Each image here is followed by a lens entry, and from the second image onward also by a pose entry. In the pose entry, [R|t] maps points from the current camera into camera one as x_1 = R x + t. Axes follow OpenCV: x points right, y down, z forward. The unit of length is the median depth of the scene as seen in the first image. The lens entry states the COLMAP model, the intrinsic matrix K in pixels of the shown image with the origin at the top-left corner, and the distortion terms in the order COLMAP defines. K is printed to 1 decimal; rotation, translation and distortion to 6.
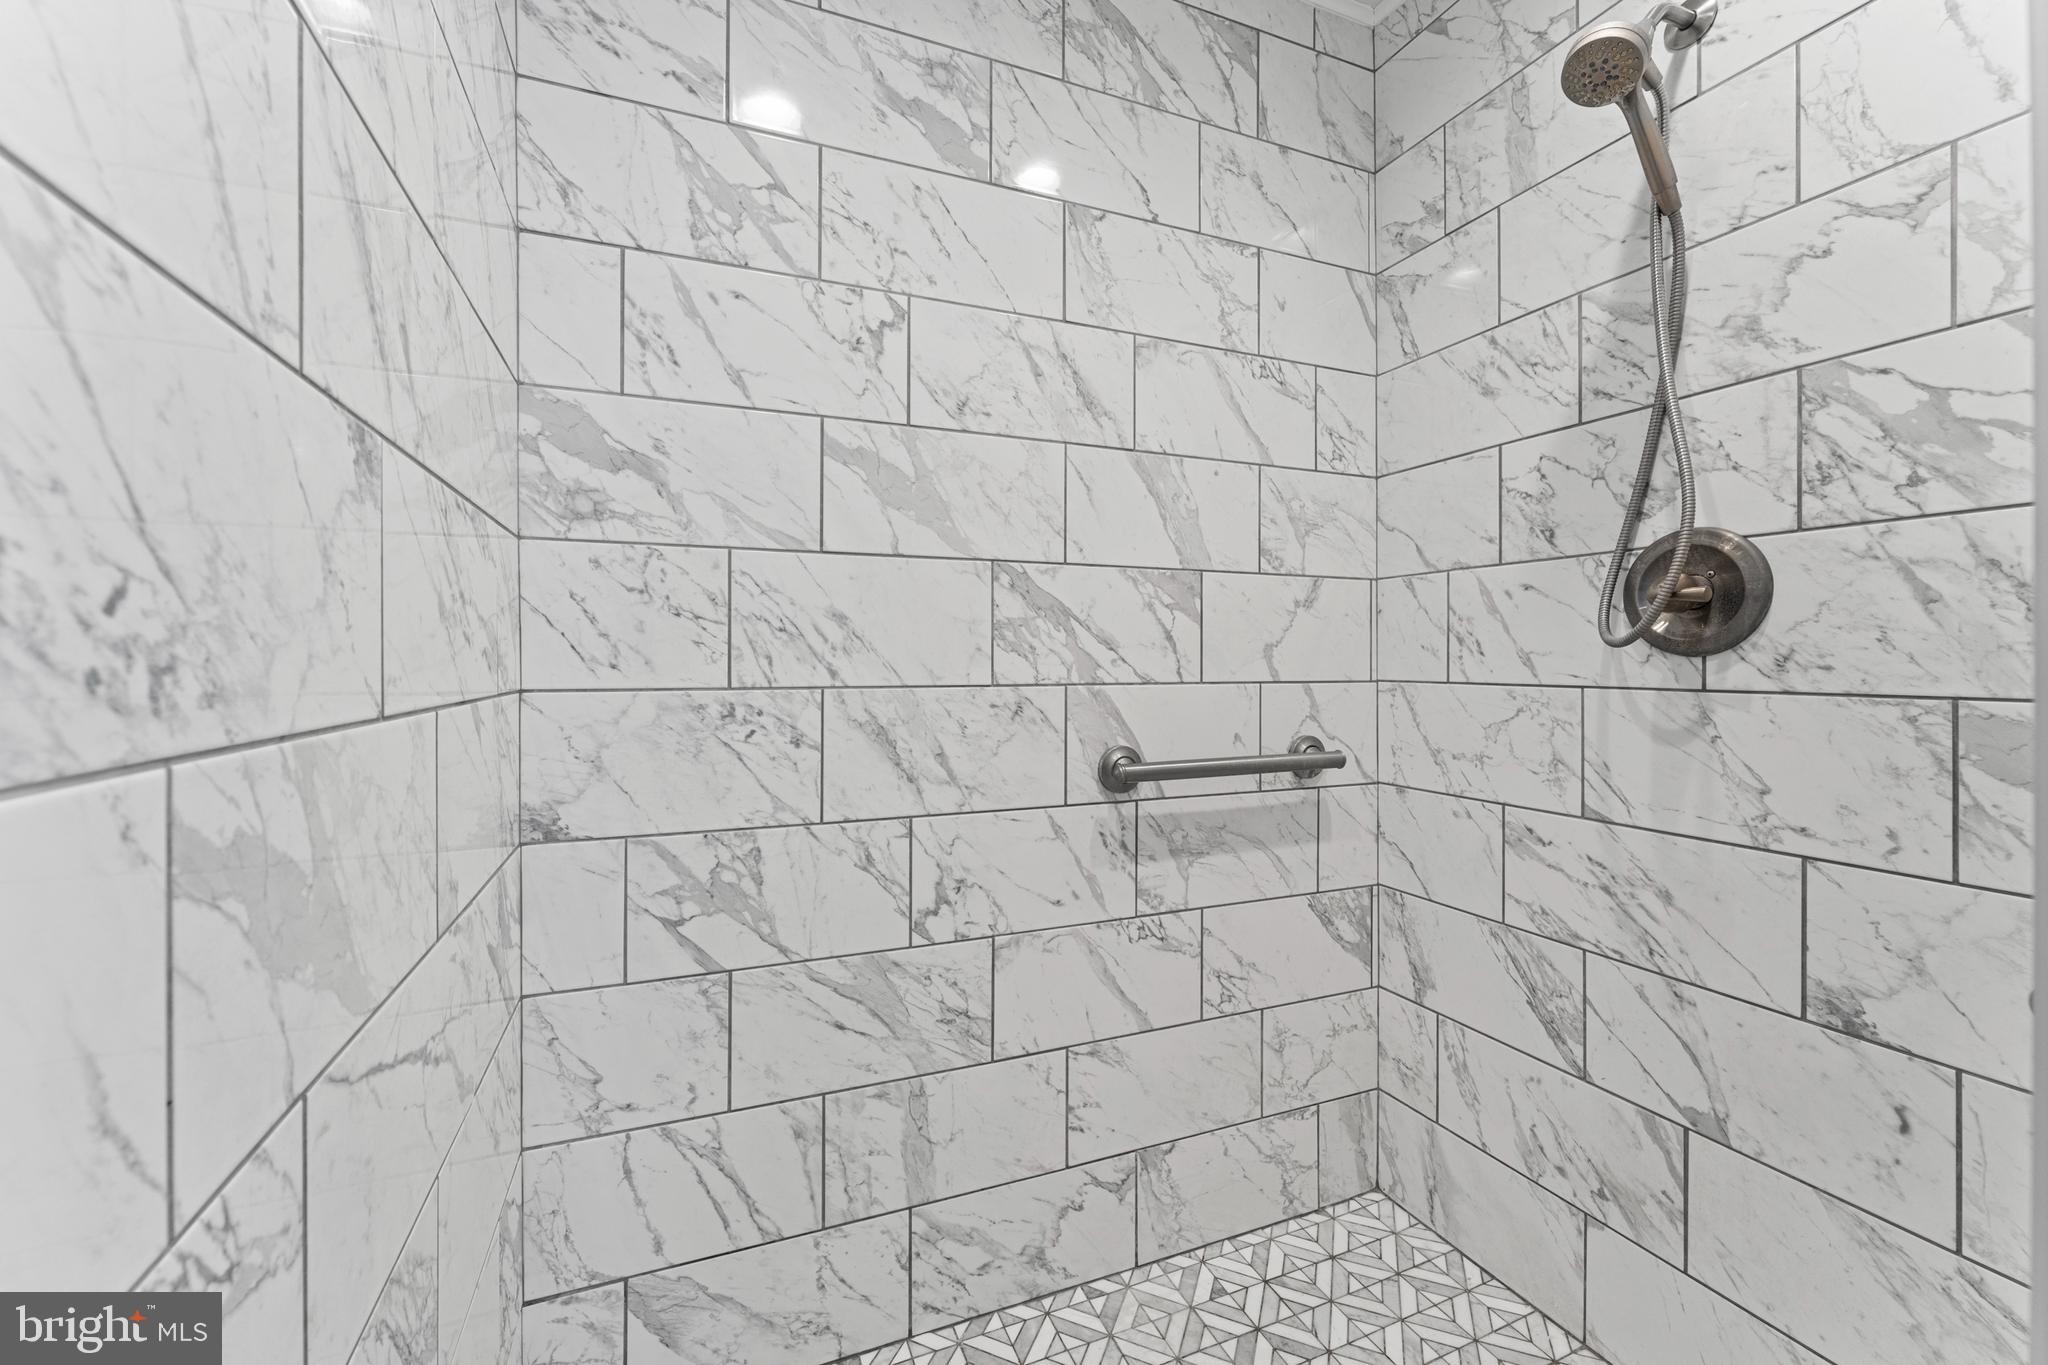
lens RADIAL K [[821.9, 0, 1015.0], [0, 821.9, 661.5], [0, 0, 1]] dist [0.001578, -0.000053]
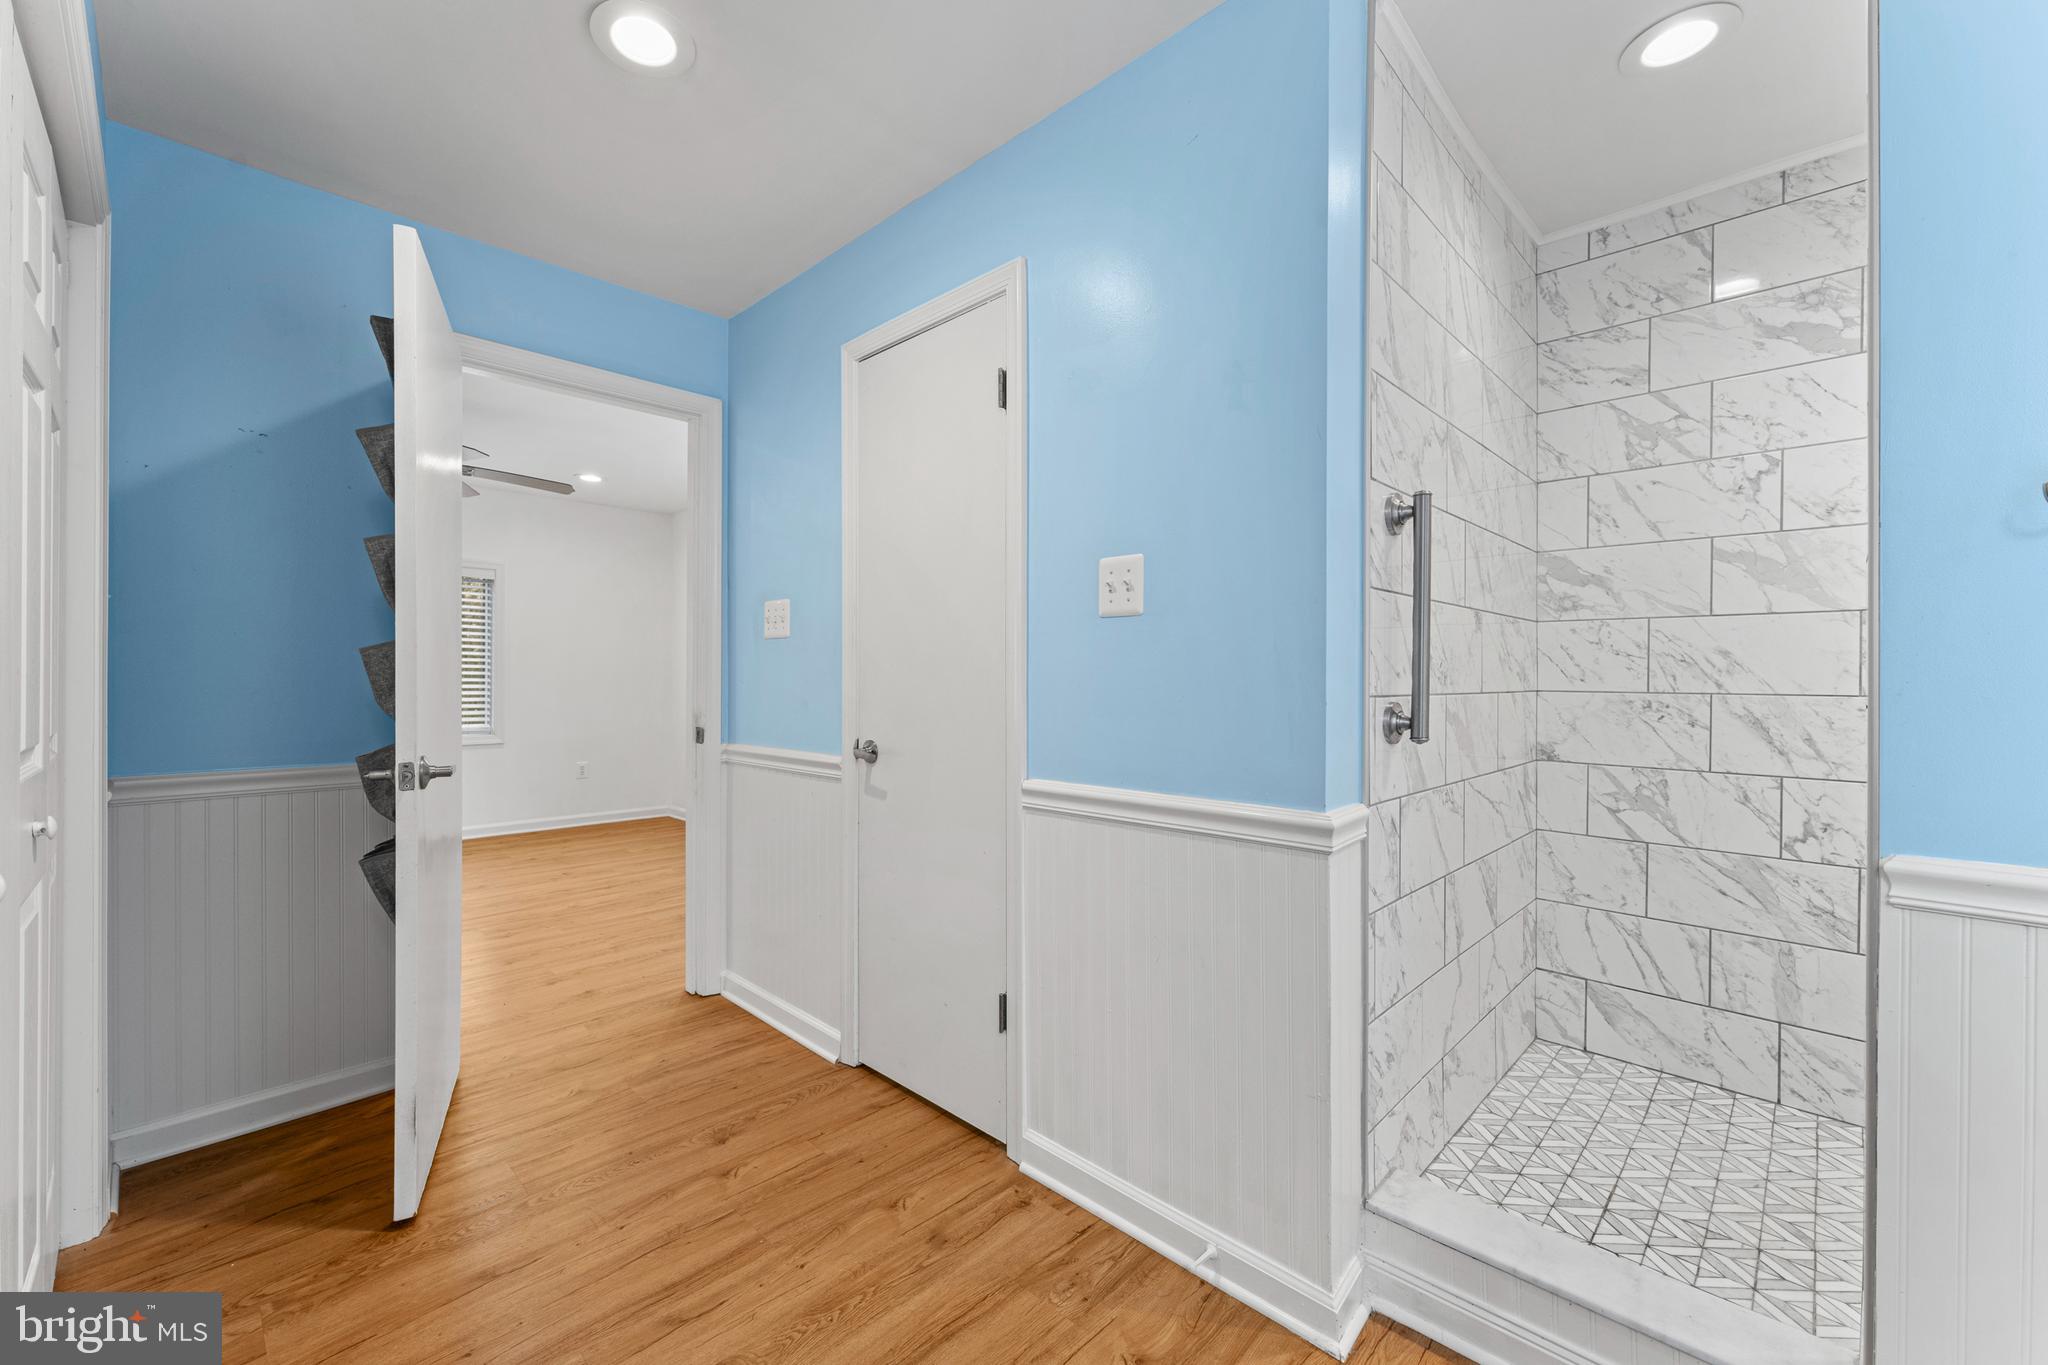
lens RADIAL K [[821.9, 0, 1026.1], [0, 821.9, 676.2], [0, 0, 1]] dist [0.001578, -0.000053]
pose [[0.405971, 0.001979, -0.913884, 0.769262], [-0.009077, 0.999957, -0.001867, 0.011293], [0.913841, 0.009053, 0.405971, -1.030668]]
